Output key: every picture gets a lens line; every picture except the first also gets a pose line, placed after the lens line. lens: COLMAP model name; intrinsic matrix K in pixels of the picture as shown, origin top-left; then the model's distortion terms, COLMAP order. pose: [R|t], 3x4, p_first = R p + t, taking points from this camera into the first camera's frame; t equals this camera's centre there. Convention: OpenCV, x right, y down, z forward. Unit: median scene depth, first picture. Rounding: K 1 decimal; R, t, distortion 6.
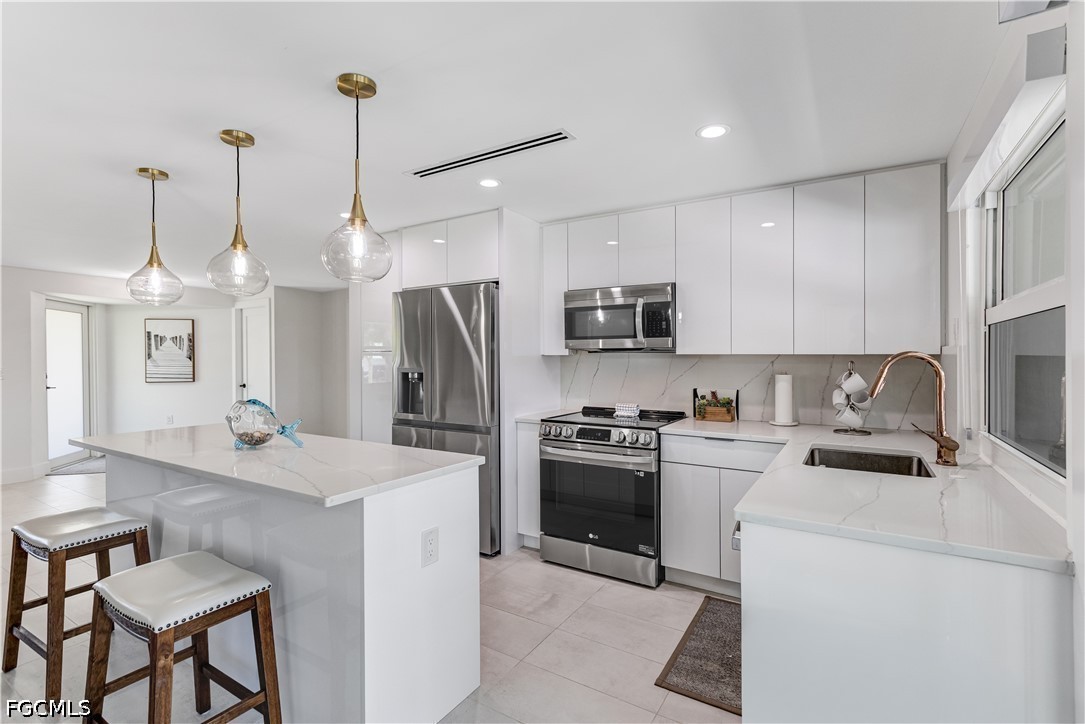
lens RADIAL K [[506.2, 0, 543.5], [0, 506.2, 368.5], [0, 0, 1]] dist [-0.000089, -0.000197]
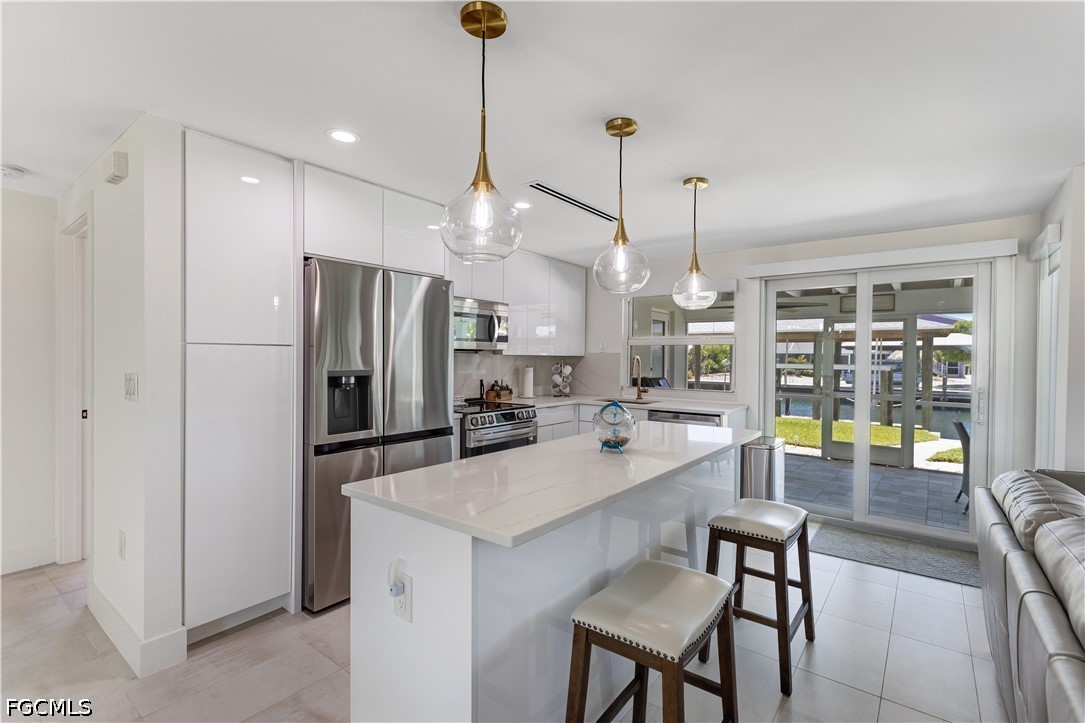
lens RADIAL K [[494.2, 0, 545.3], [0, 494.2, 357.9], [0, 0, 1]] dist [-0.000867, -0.000399]
pose [[0.107161, 0.001123, 0.994241, -1.034180], [0.015011, 0.999884, -0.002747, -0.012925], [-0.994128, 0.015219, 0.107131, 0.706619]]
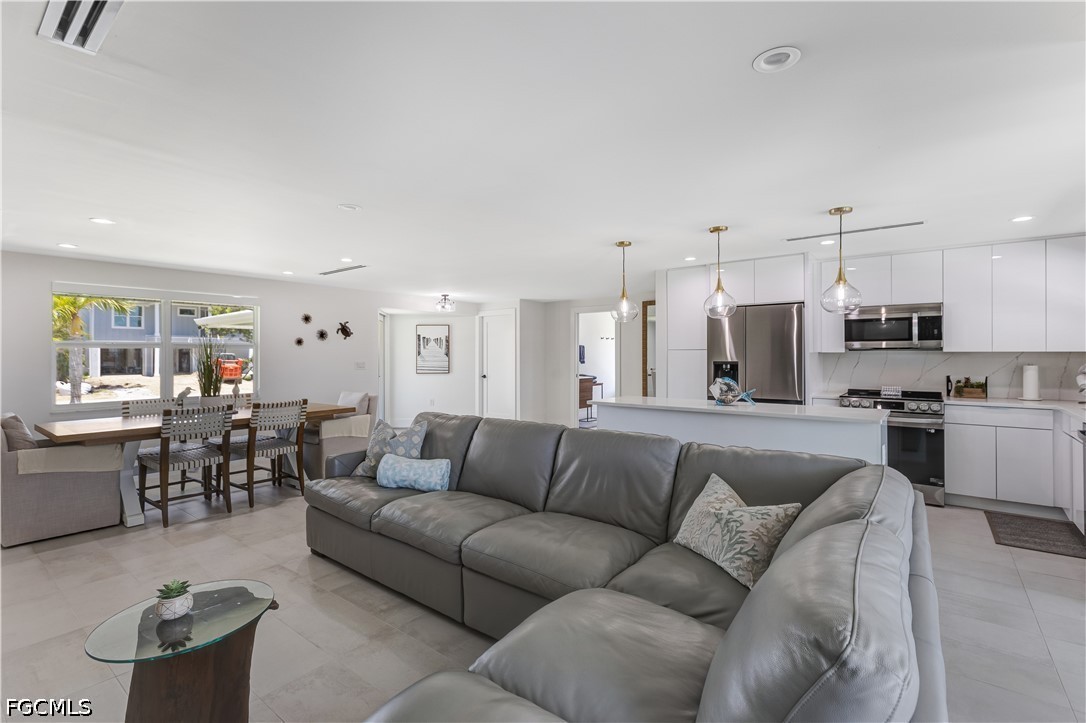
lens RADIAL K [[494.6, 0, 545.8], [0, 494.6, 357.9], [0, 0, 1]] dist [-0.000867, -0.000399]
pose [[0.992751, 0.001091, -0.120183, -0.674494], [-0.003014, 0.999870, -0.015822, 0.015313], [0.120150, 0.016069, 0.992626, -0.529516]]
